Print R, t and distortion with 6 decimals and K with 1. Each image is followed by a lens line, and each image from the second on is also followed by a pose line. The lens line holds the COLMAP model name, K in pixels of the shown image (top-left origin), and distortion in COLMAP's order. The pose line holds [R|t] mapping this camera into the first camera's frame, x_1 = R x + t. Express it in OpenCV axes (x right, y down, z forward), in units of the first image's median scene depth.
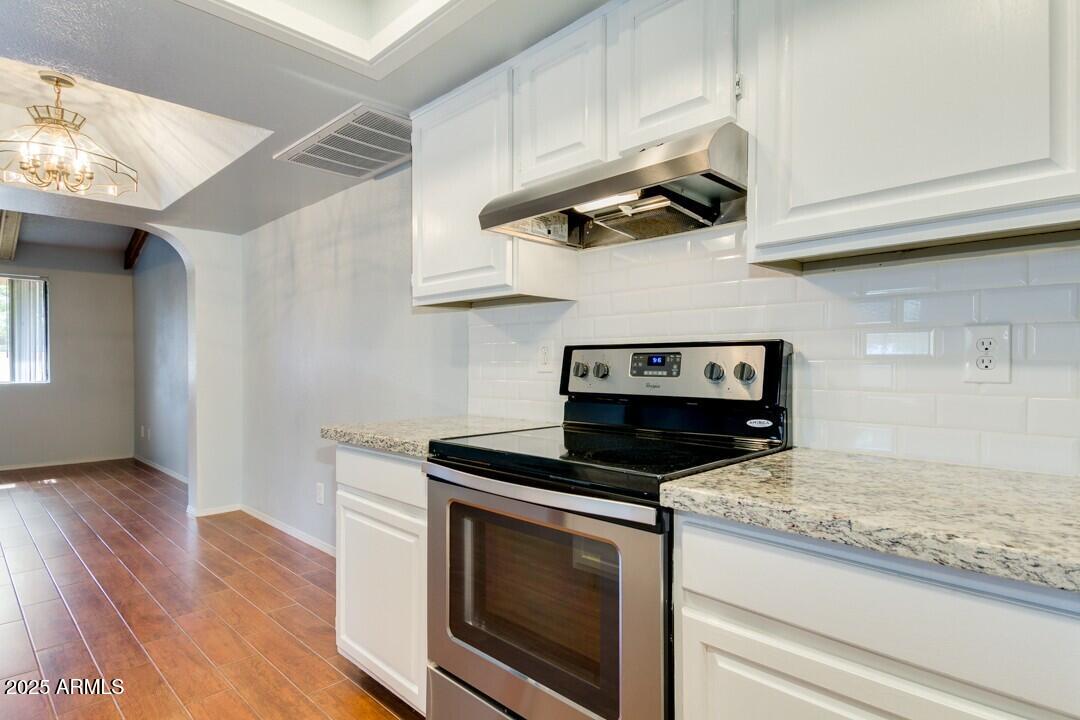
lens RADIAL K [[579.8, 0, 536.6], [0, 579.8, 367.3], [0, 0, 1]] dist [0.026054, -0.001778]
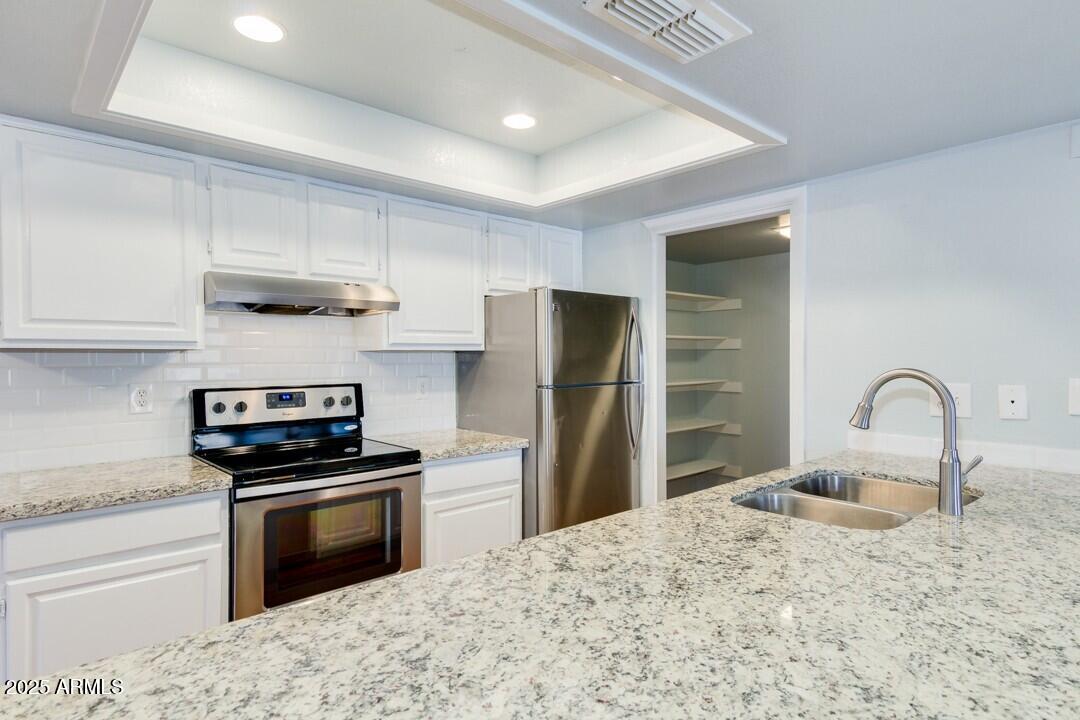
lens RADIAL K [[584.3, 0, 534.3], [0, 584.3, 363.0], [0, 0, 1]] dist [0.023165, -0.002467]
pose [[0.055553, -0.007197, 0.998430, -1.279648], [0.011991, 0.999907, 0.006540, -0.102703], [-0.998384, 0.011609, 0.055634, 0.249736]]
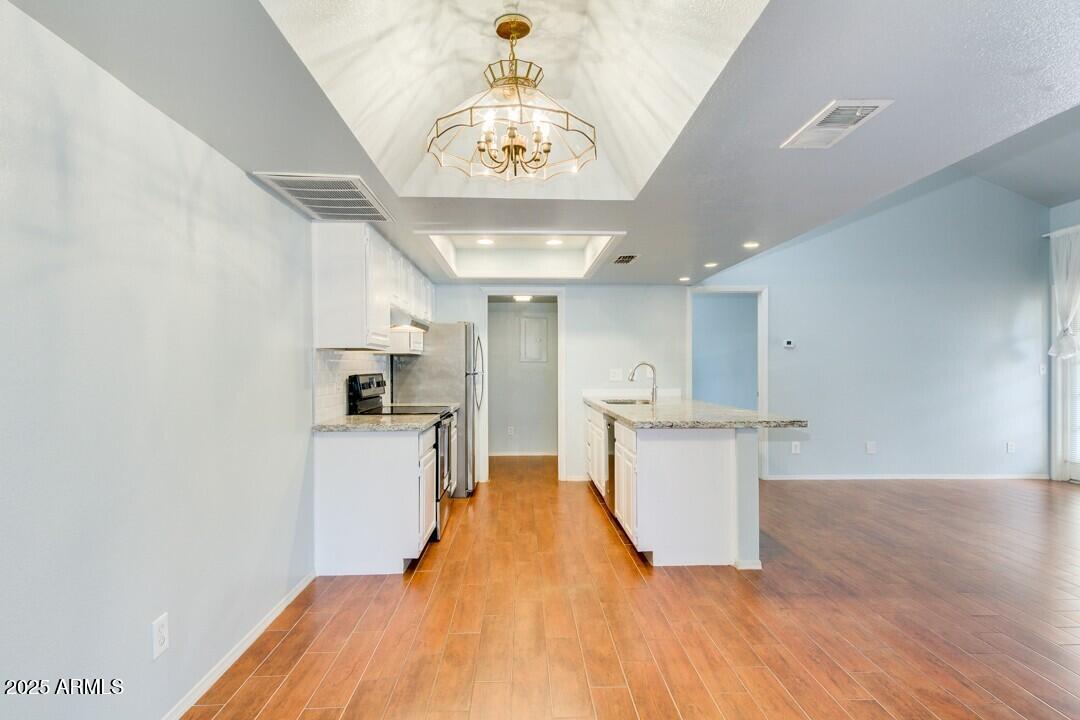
lens RADIAL K [[584.3, 0, 534.3], [0, 584.3, 363.0], [0, 0, 1]] dist [0.023165, -0.002467]
pose [[-0.722516, 0.008377, 0.691303, -2.030221], [0.009371, 0.999953, -0.002324, -0.074353], [-0.691290, 0.004799, -0.722561, 2.306703]]
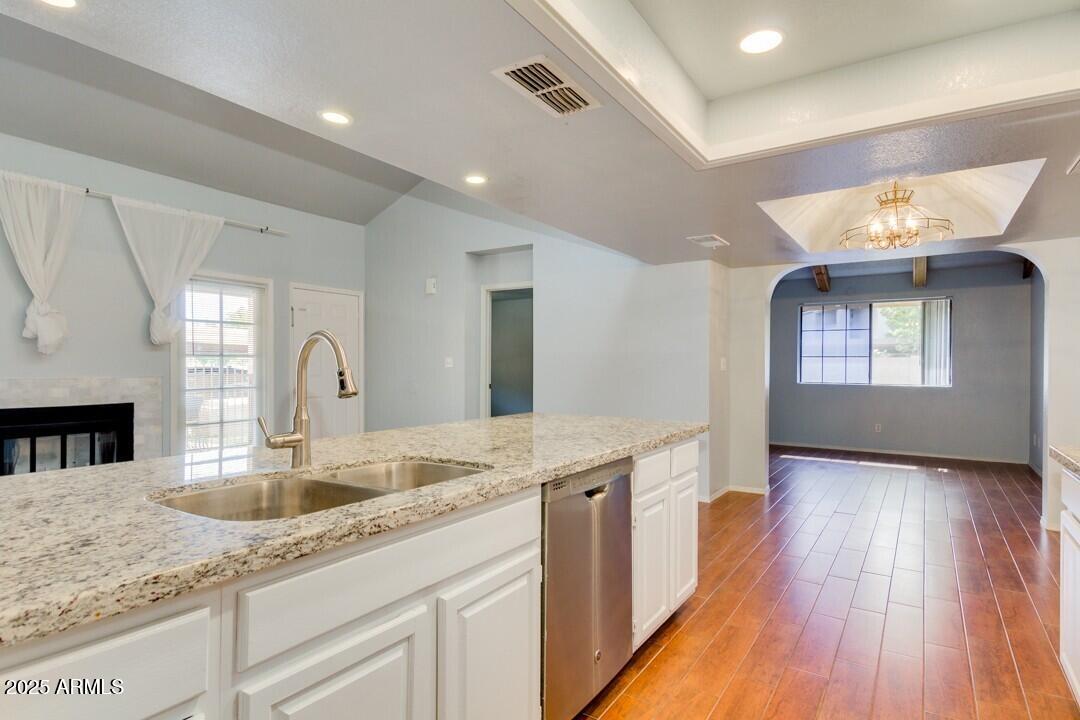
lens RADIAL K [[580.4, 0, 525.6], [0, 580.4, 373.0], [0, 0, 1]] dist [0.024846, -0.001671]
pose [[0.182140, 0.019041, -0.983088, 0.561069], [-0.011879, 0.999782, 0.017164, -0.038881], [0.983201, 0.008552, 0.182327, -0.129130]]
